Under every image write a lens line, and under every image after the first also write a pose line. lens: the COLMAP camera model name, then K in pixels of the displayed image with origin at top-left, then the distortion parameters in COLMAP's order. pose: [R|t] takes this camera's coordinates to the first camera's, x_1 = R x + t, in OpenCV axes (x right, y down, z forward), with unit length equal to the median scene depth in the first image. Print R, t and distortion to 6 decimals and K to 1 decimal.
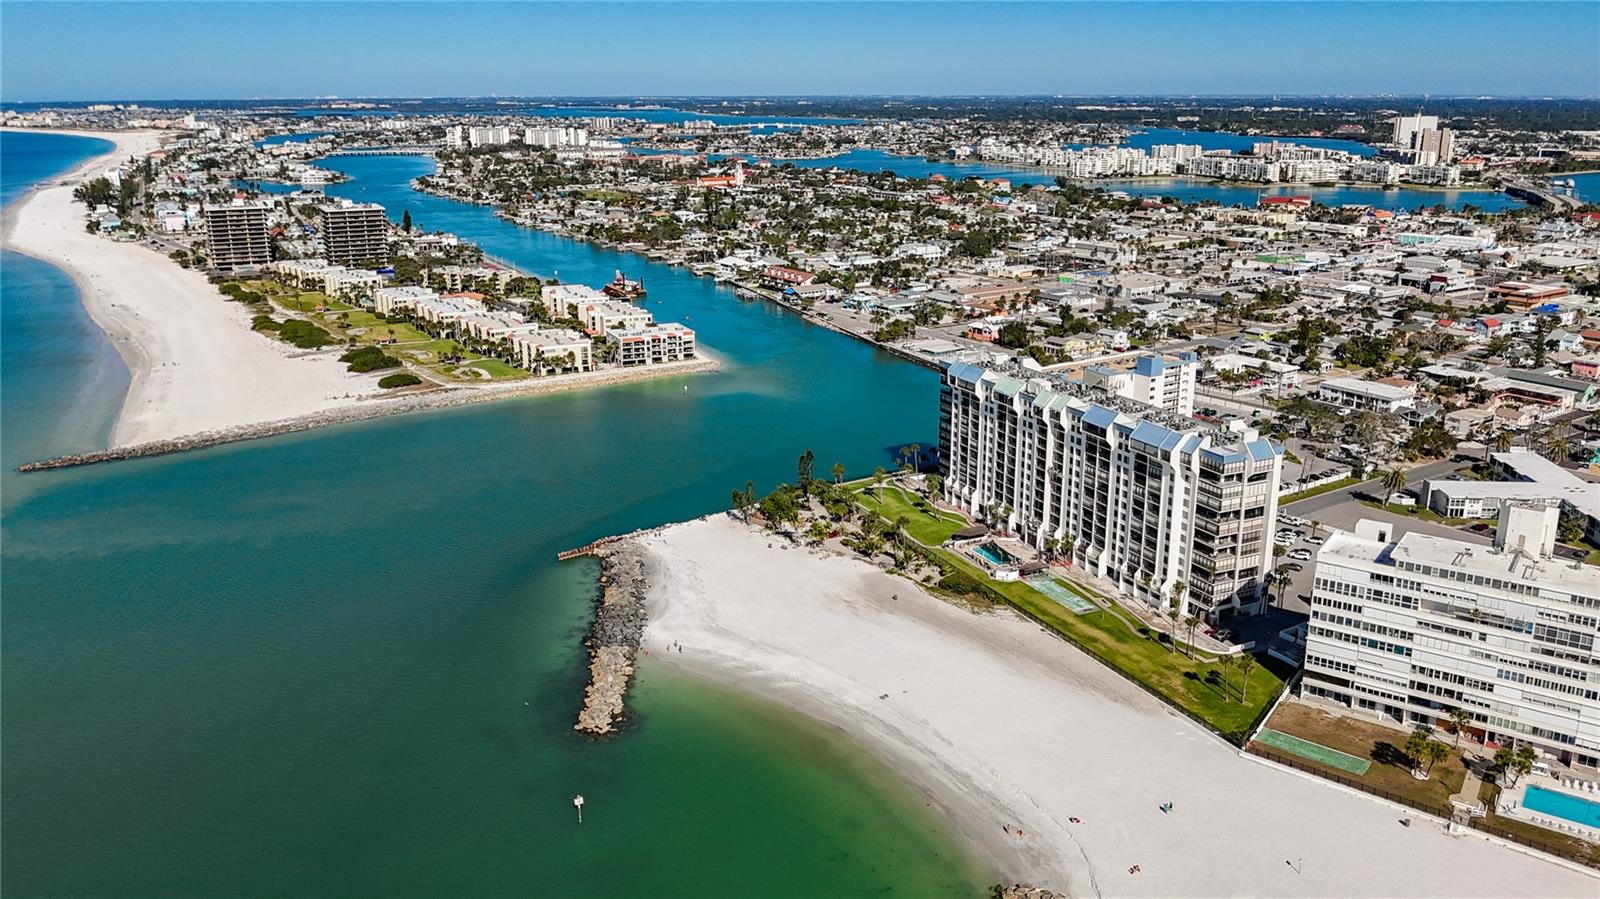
lens RADIAL K [[1217.3, 0, 800.0], [0, 1217.3, 449.5], [0, 0, 1]] dist [0.100927, -0.323079]
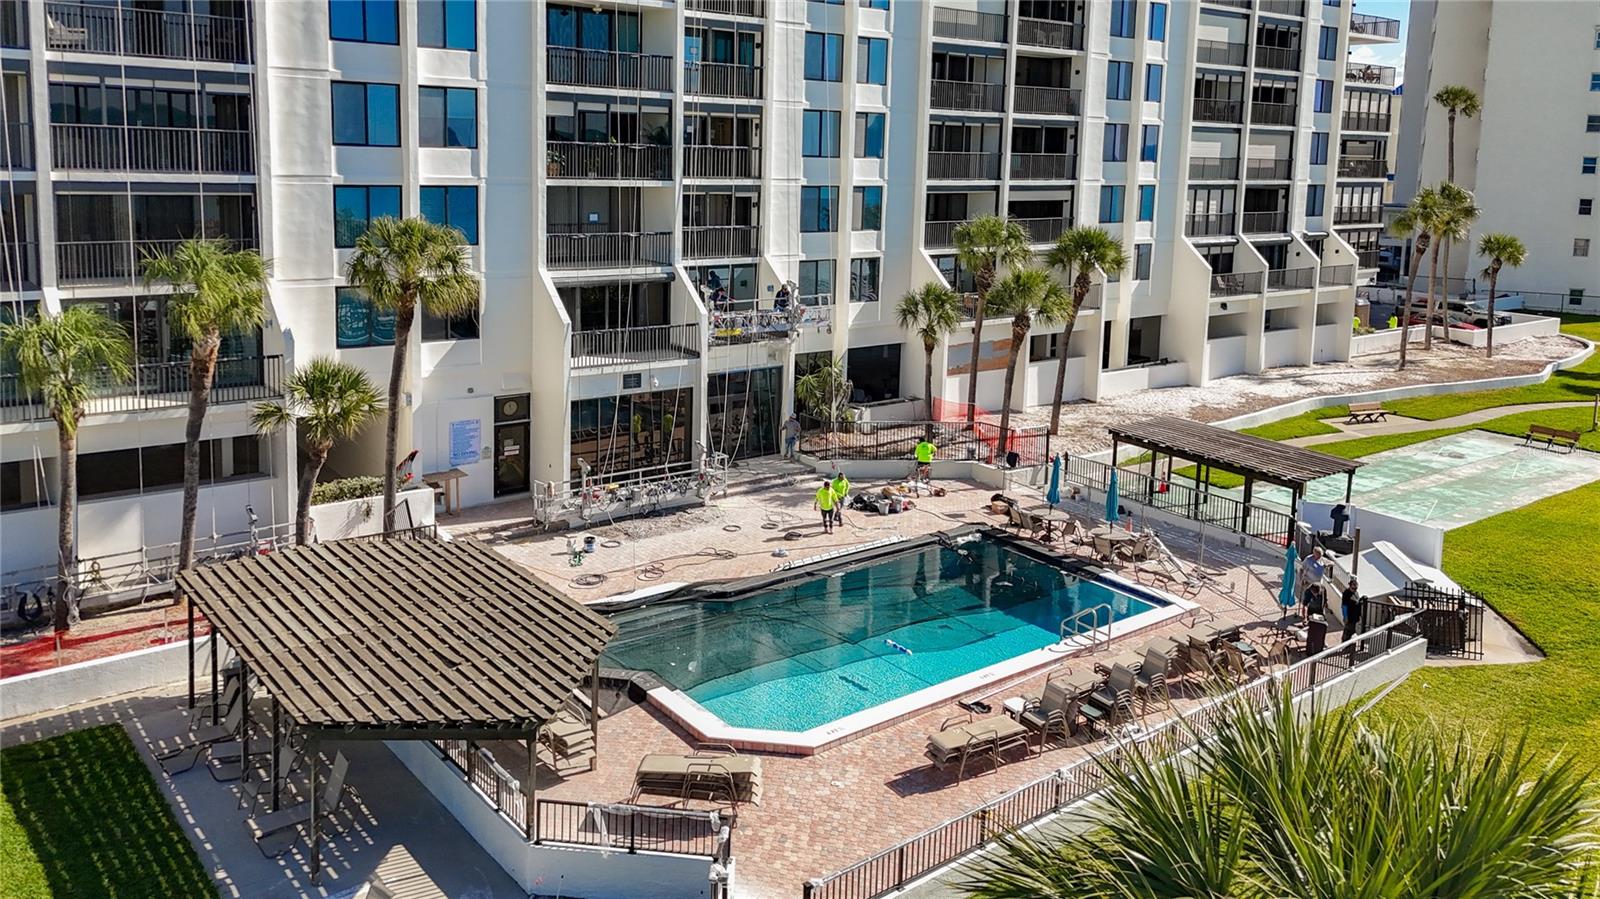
lens RADIAL K [[1226.6, 0, 800.7], [0, 1226.6, 301.7], [0, 0, 1]] dist [0.105304, 0.000107]
pose [[-0.226747, -0.122977, 0.966159, 0.073525], [0.247999, 0.952008, 0.179379, 0.044499], [-0.941851, 0.280280, -0.185366, 1.030640]]
